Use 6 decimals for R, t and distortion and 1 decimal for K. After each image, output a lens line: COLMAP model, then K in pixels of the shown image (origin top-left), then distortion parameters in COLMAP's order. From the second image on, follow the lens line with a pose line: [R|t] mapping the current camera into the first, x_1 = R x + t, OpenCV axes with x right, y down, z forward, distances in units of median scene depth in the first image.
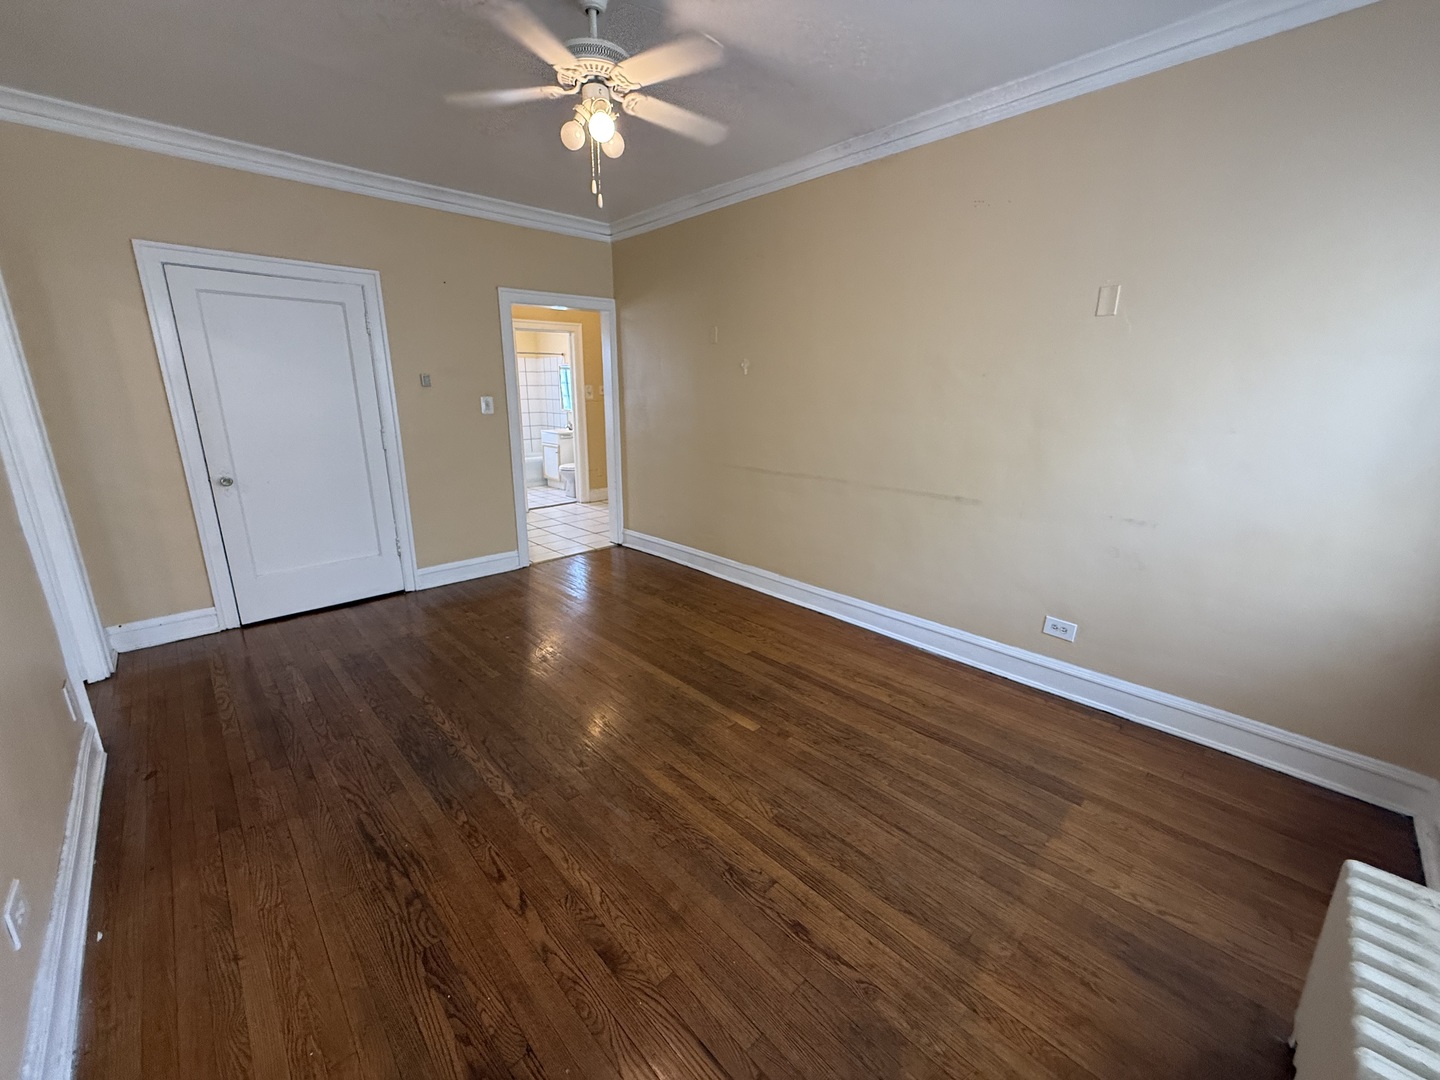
lens RADIAL K [[574.0, 0, 717.1], [0, 574.0, 536.7], [0, 0, 1]] dist [-0.002386, -0.000219]
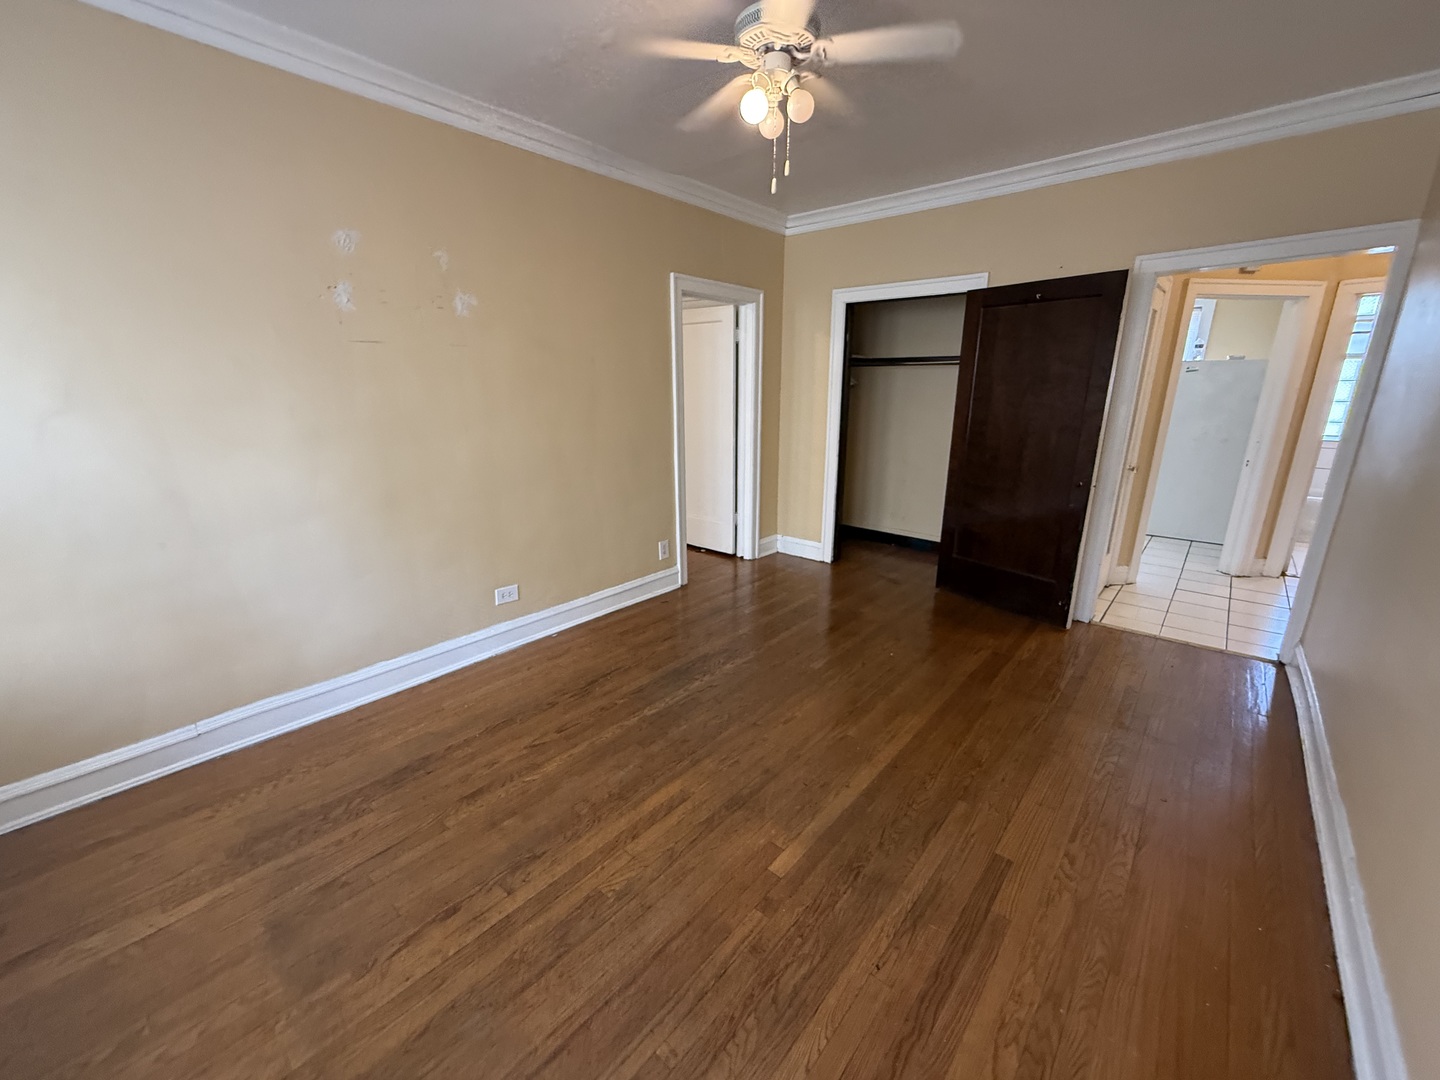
lens RADIAL K [[574.0, 0, 716.9], [0, 574.0, 538.5], [0, 0, 1]] dist [-0.002386, -0.000219]
pose [[0.088387, 0.252104, -0.963655, 0.830312], [-0.247192, 0.942730, 0.223957, -0.254332], [0.964927, 0.218413, 0.145643, 0.951164]]
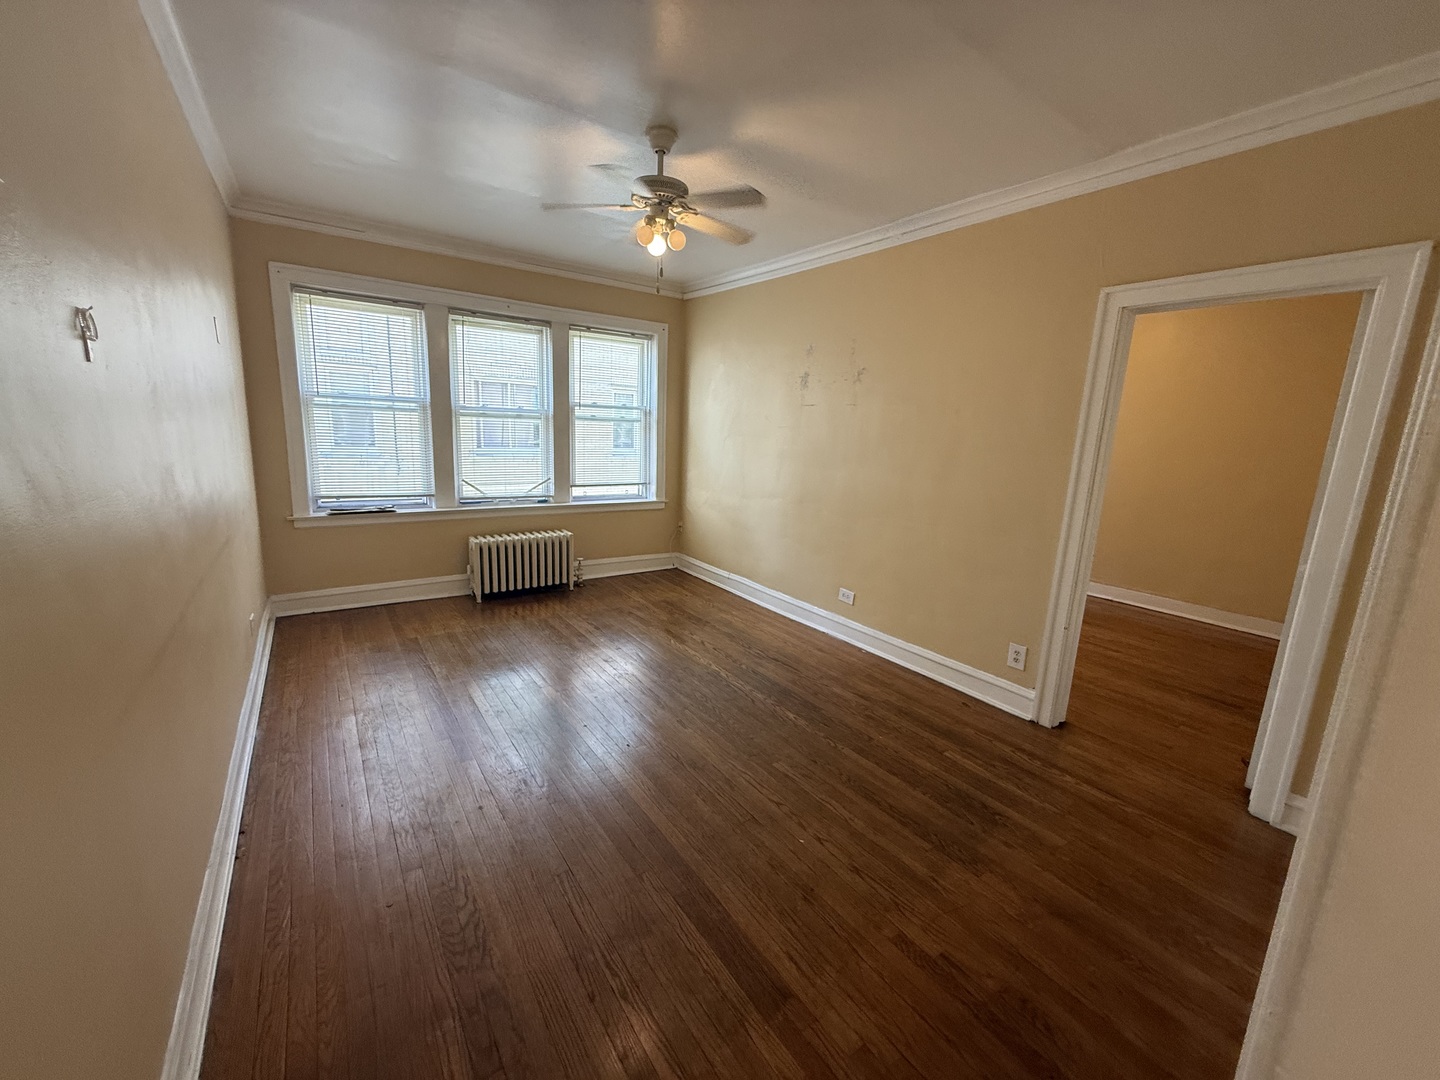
lens RADIAL K [[574.0, 0, 717.8], [0, 574.0, 542.8], [0, 0, 1]] dist [-0.002386, -0.000219]
pose [[-0.987394, -0.081595, 0.135626, -0.587516], [-0.014553, 0.900054, 0.435536, -0.660812], [-0.157609, 0.428072, -0.889895, 2.499986]]
